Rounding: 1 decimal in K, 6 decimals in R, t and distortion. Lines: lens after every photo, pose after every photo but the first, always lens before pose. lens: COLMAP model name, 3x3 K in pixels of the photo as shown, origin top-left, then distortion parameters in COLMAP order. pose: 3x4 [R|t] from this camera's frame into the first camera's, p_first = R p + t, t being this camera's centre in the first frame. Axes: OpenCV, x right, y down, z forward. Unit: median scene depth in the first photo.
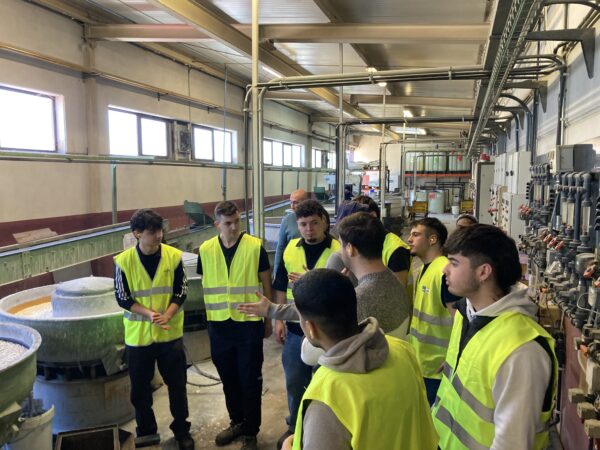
lens RADIAL K [[489.6, 0, 298.5], [0, 489.6, 223.7], [0, 0, 1]] dist [0.021090, -0.026372]
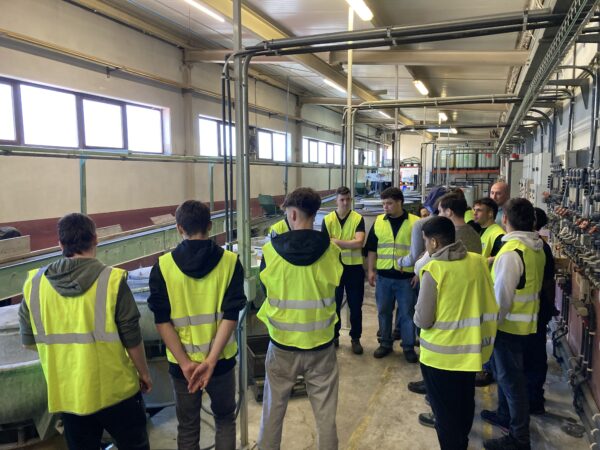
lens RADIAL K [[489.6, 0, 302.2], [0, 489.6, 226.6], [0, 0, 1]] dist [0.021090, -0.026372]
pose [[0.999248, -0.000415, -0.038761, -0.093410], [0.000845, 0.999938, 0.011075, 0.023710], [0.038754, -0.011100, 0.999187, -0.222299]]
